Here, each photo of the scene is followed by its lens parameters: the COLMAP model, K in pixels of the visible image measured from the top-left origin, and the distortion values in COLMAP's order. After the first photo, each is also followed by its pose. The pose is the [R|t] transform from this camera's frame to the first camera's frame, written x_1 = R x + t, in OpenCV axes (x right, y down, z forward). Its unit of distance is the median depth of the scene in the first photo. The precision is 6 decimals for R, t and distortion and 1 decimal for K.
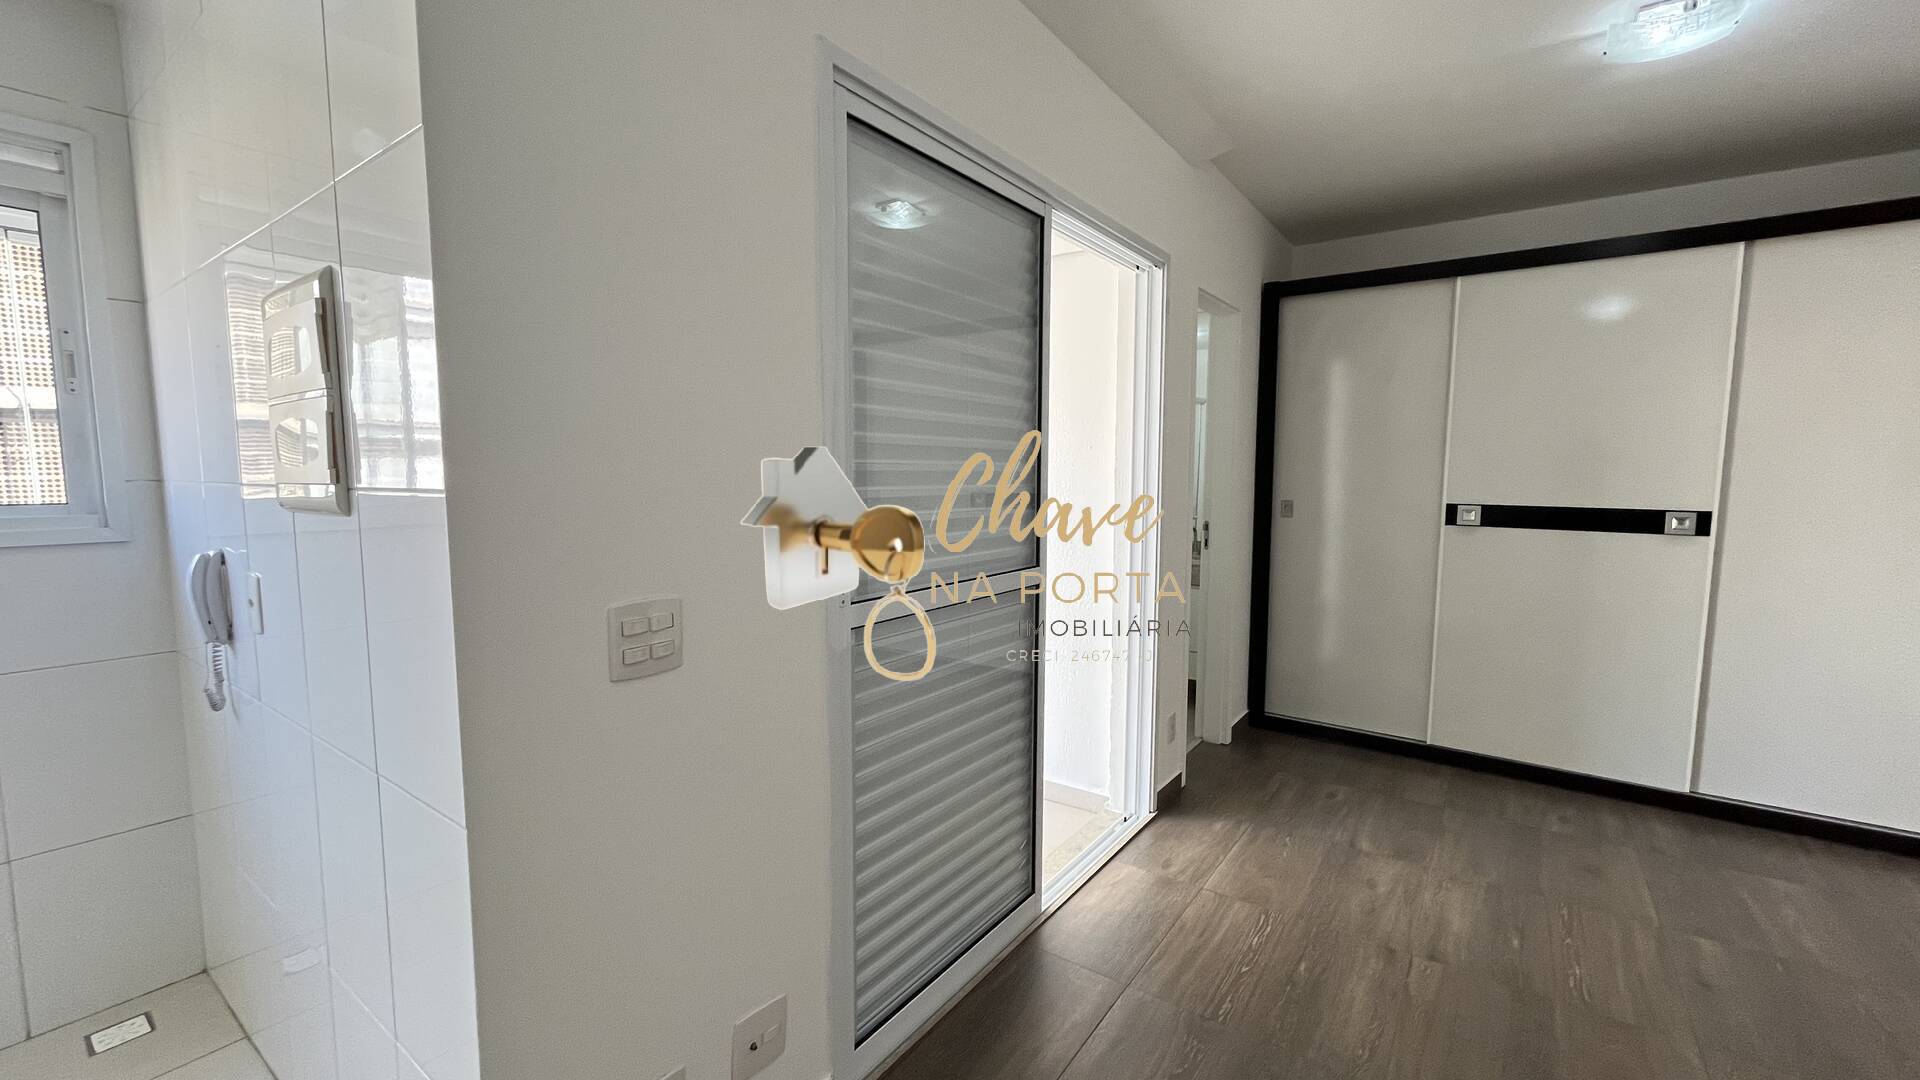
lens RADIAL K [[780.3, 0, 956.7], [0, 780.3, 543.9], [0, 0, 1]] dist [-0.000486, -0.000066]
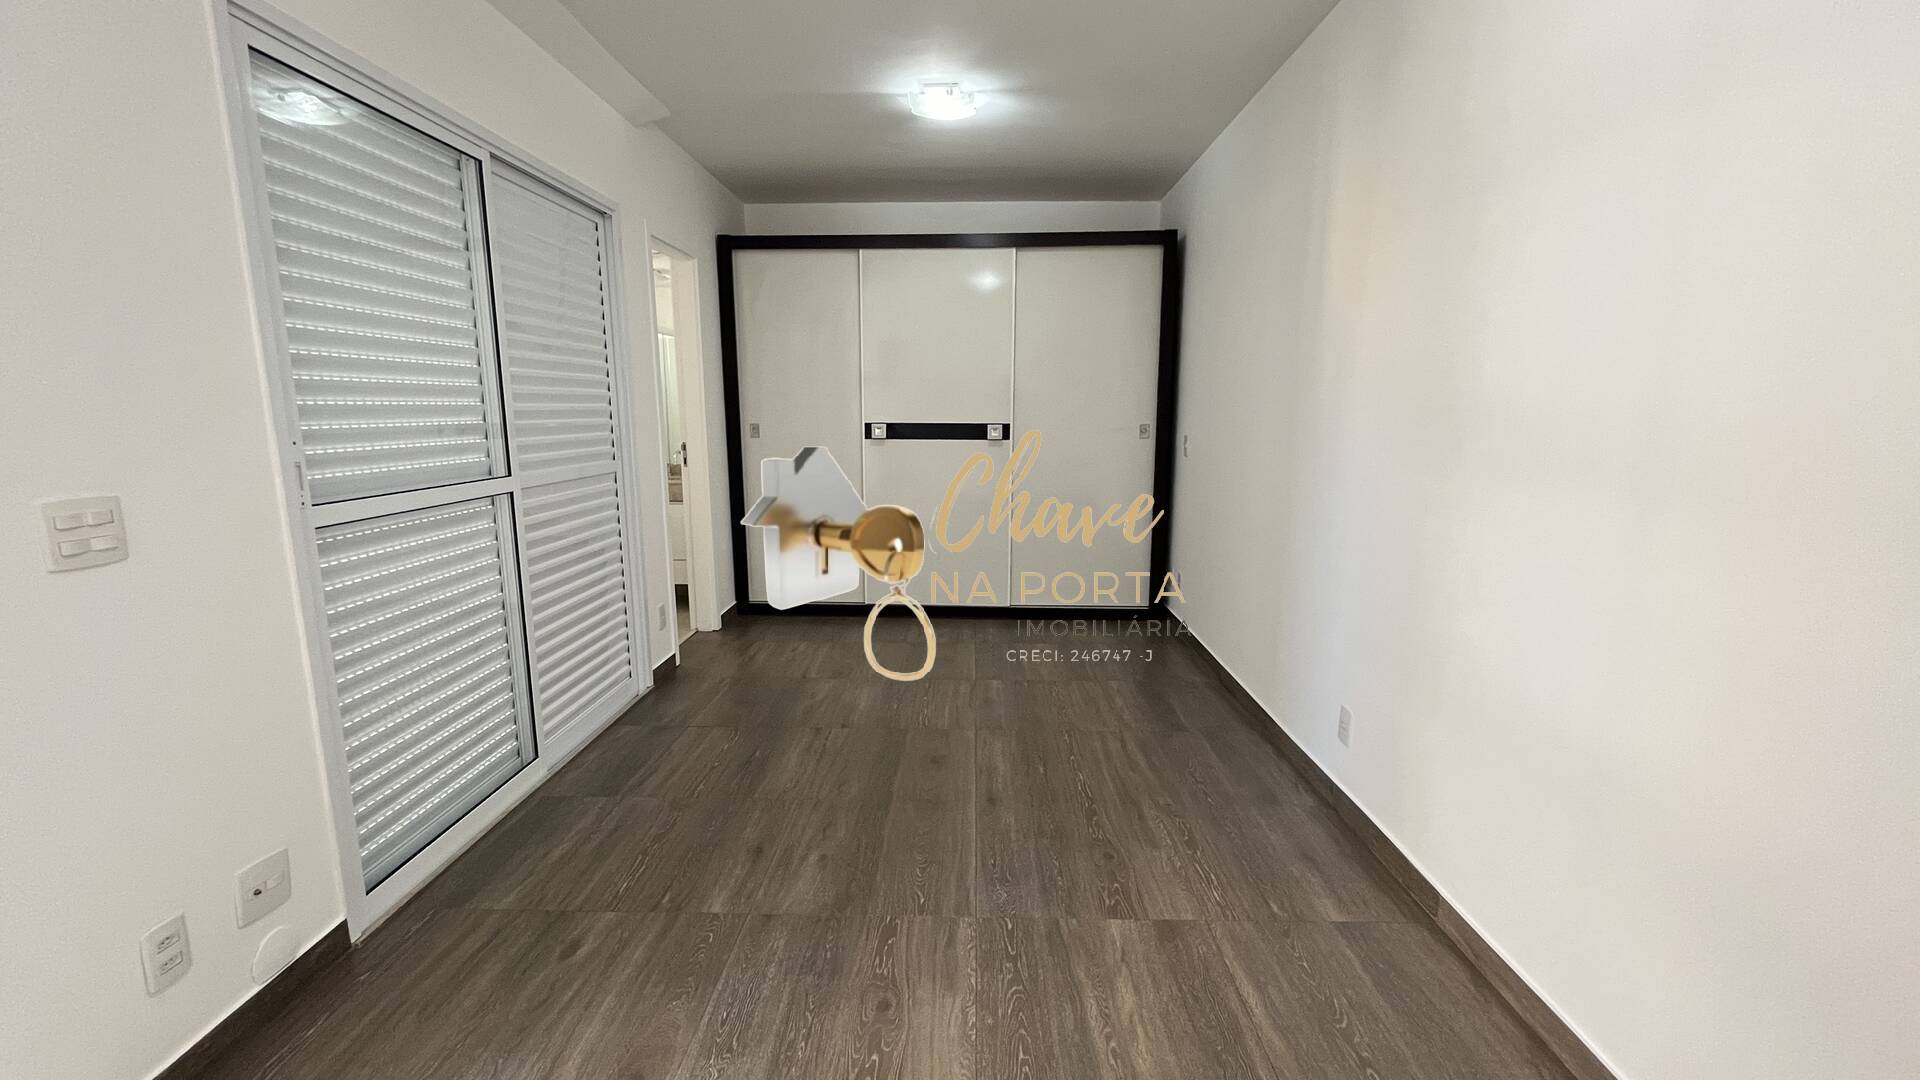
lens RADIAL K [[780.3, 0, 955.7], [0, 780.3, 538.6], [0, 0, 1]] dist [-0.000486, -0.000066]
pose [[0.825869, -0.096426, 0.555557, -0.000533], [0.056204, 0.994440, 0.089051, 0.038888], [-0.561055, -0.042320, 0.826696, -0.217313]]
